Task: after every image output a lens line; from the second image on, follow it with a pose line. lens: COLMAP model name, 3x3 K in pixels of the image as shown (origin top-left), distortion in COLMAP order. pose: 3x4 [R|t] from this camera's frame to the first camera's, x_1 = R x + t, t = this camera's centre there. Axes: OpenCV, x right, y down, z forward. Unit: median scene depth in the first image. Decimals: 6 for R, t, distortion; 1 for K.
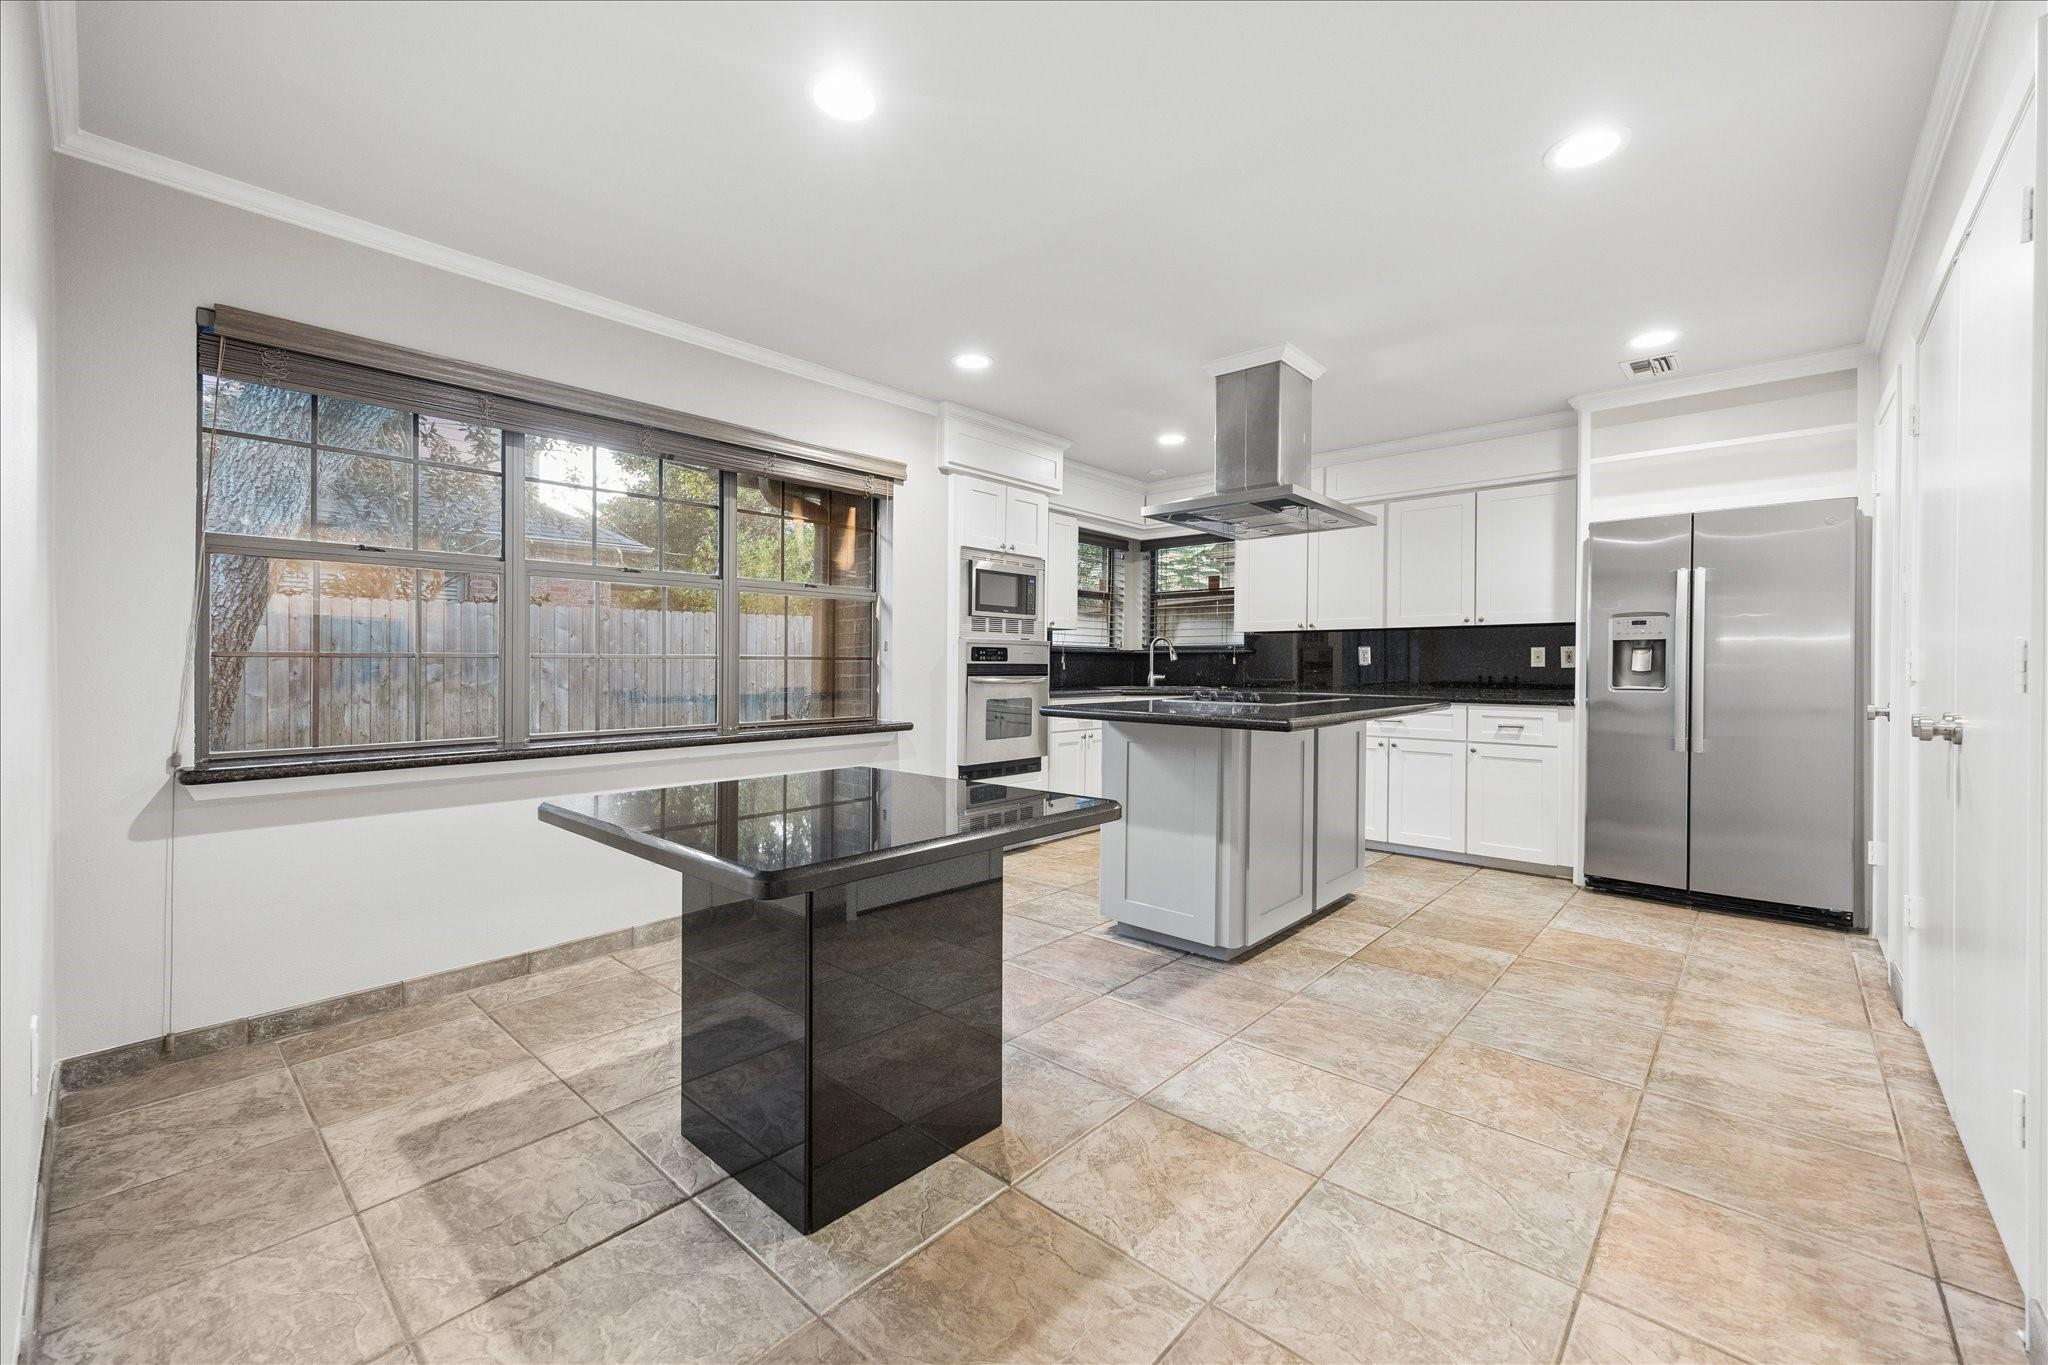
lens RADIAL K [[812.7, 0, 1017.8], [0, 812.7, 671.0], [0, 0, 1]] dist [-0.000433, 0.000094]
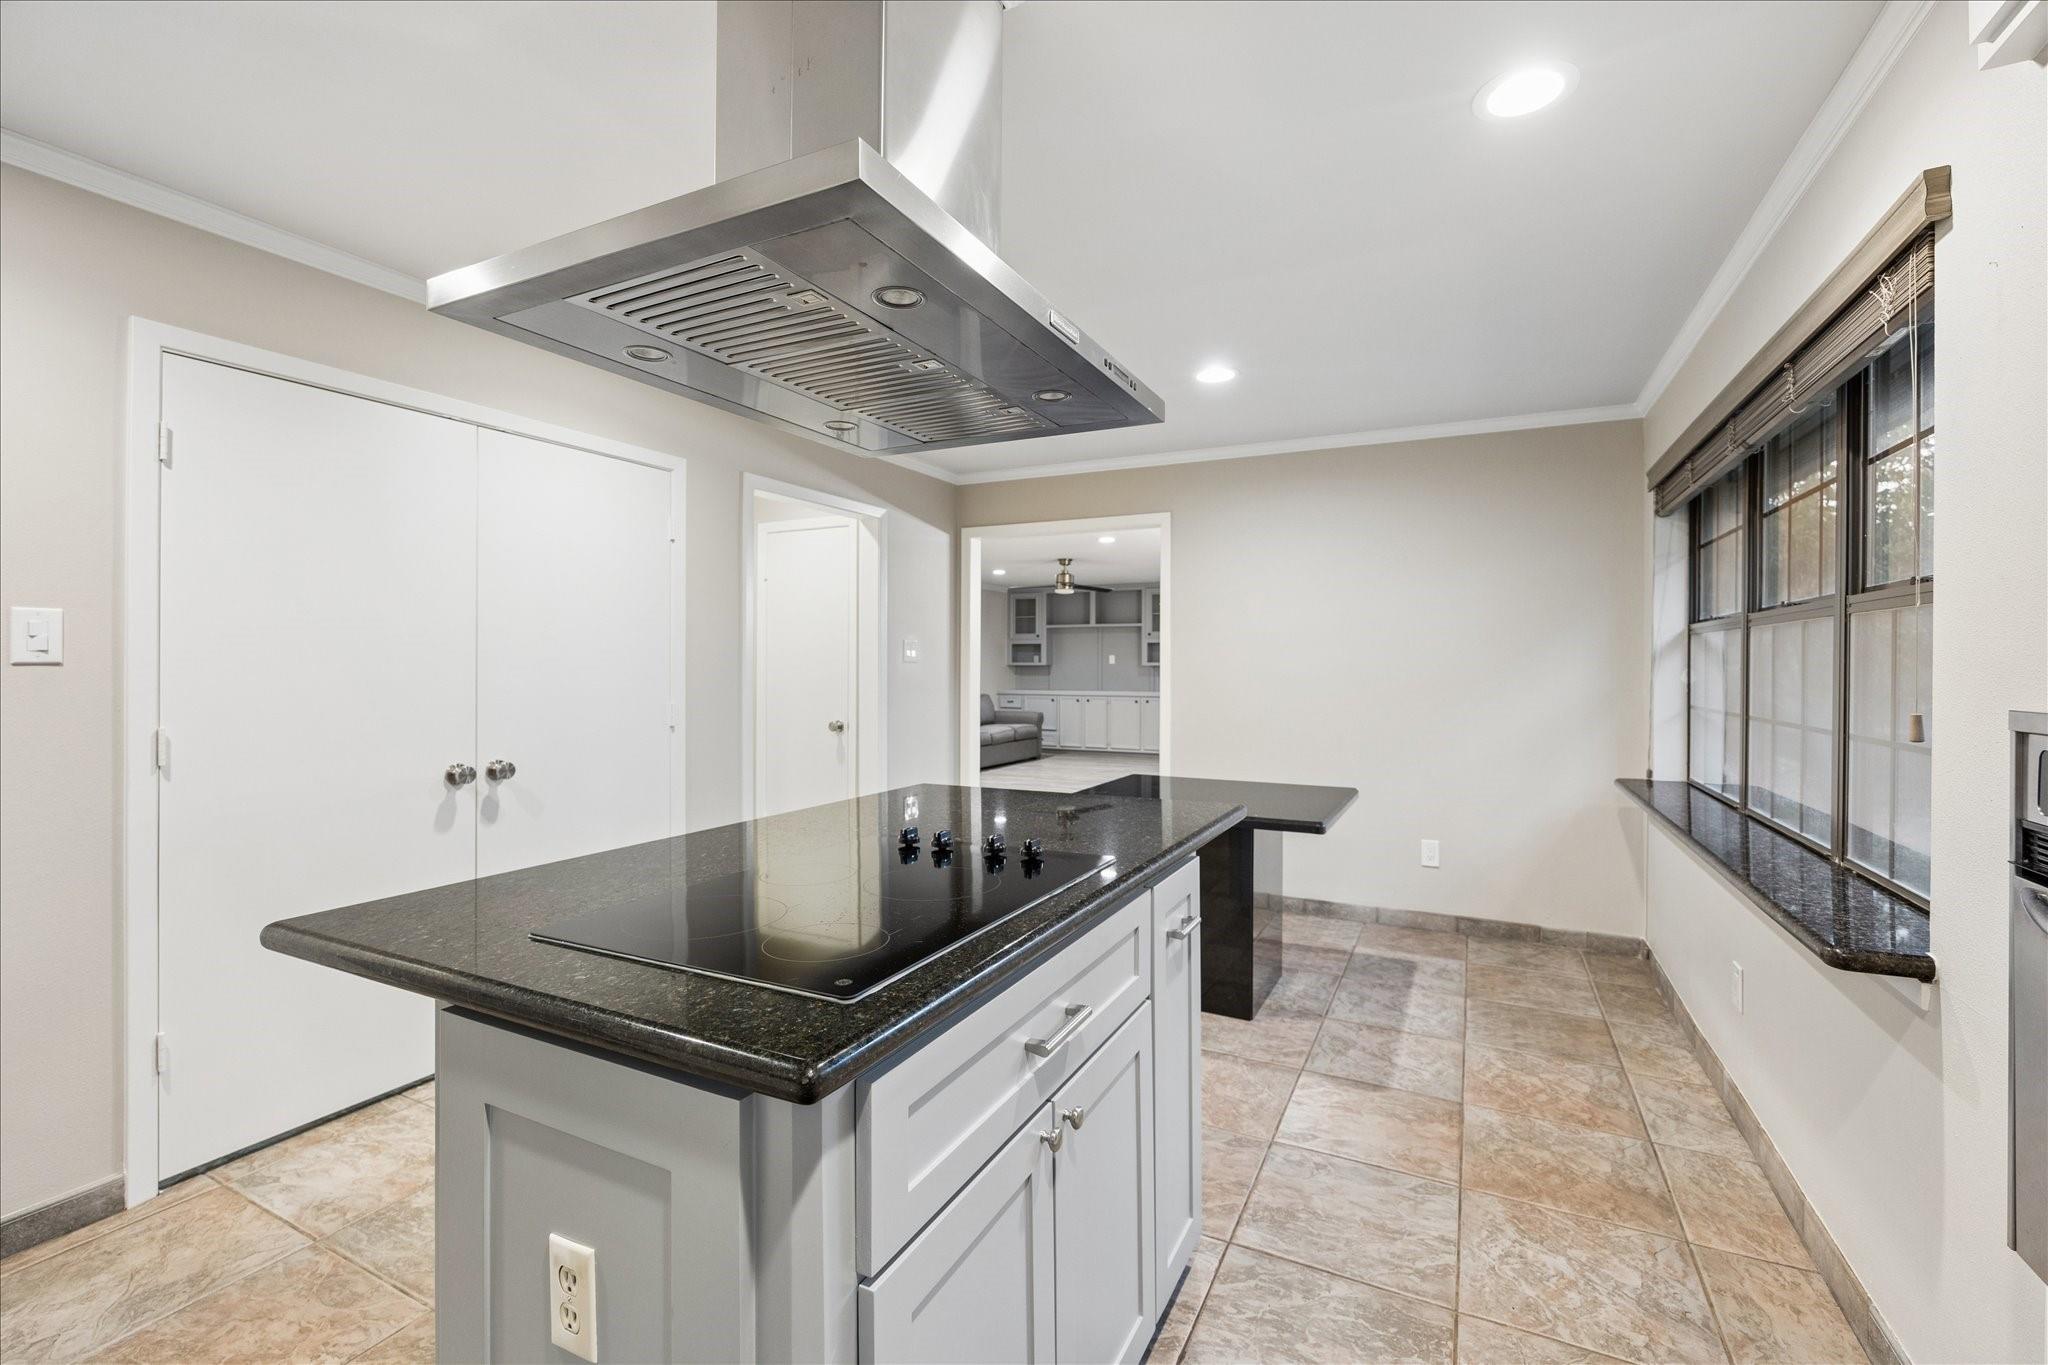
lens RADIAL K [[871.2, 0, 1046.6], [0, 871.2, 665.8], [0, 0, 1]] dist [-0.008719, 0.000215]
pose [[-0.956136, -0.000455, -0.292924, 0.336554], [-0.003090, 0.999959, 0.008532, -0.066664], [0.292908, 0.009063, -0.956098, 1.392796]]
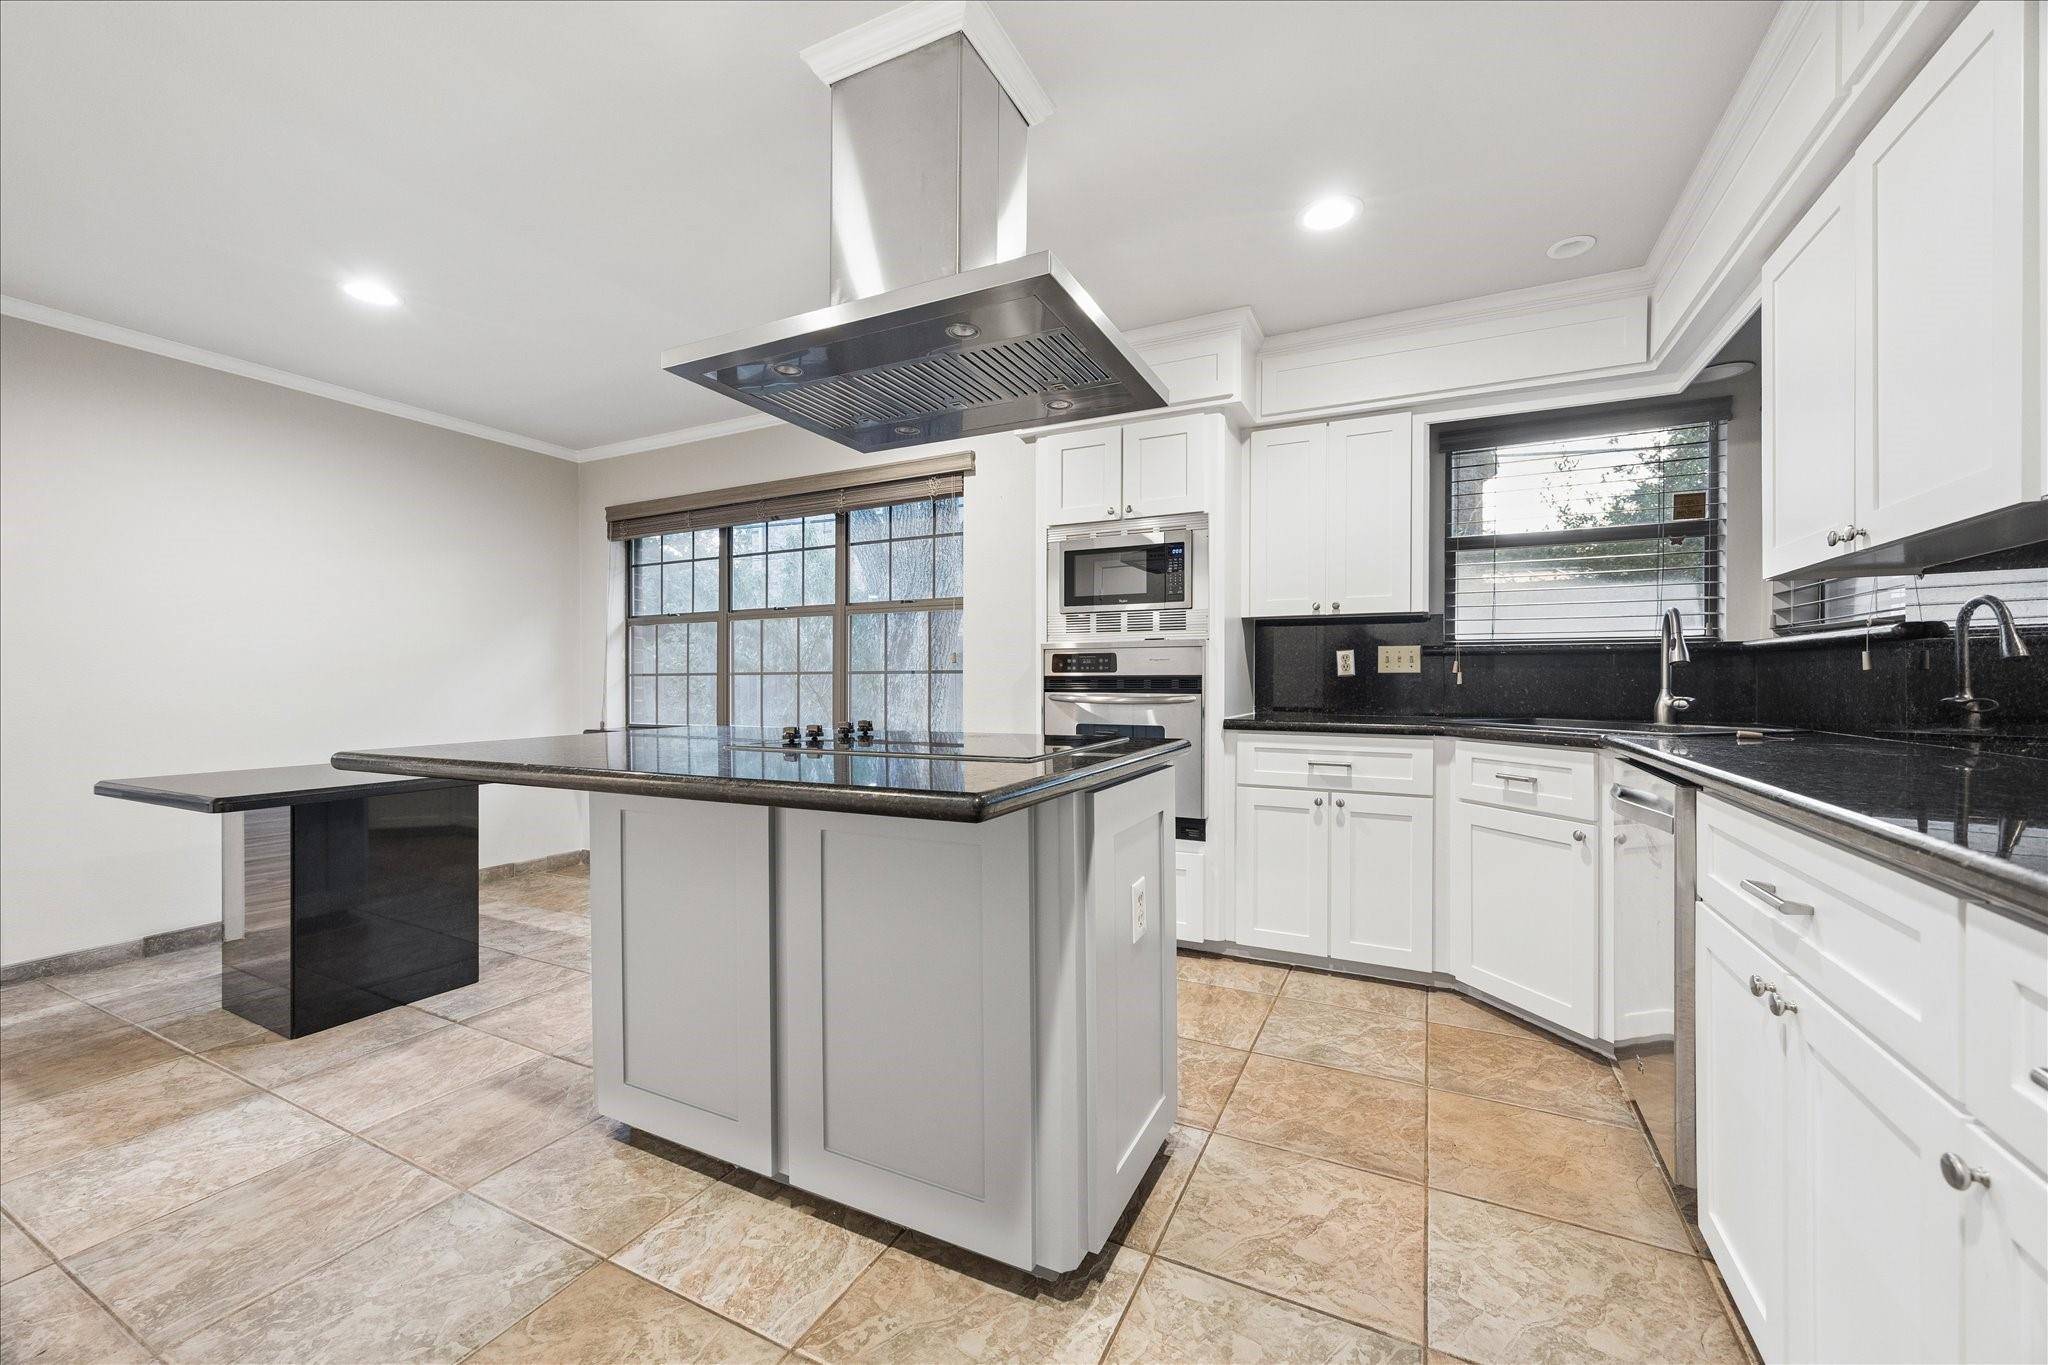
lens RADIAL K [[788.1, 0, 1034.0], [0, 788.1, 680.5], [0, 0, 1]] dist [-0.001112, -0.000074]
pose [[0.289780, -0.001445, -0.957092, 0.792993], [-0.002738, 0.999994, -0.002339, -0.003507], [0.957089, 0.003298, 0.289774, 0.926460]]
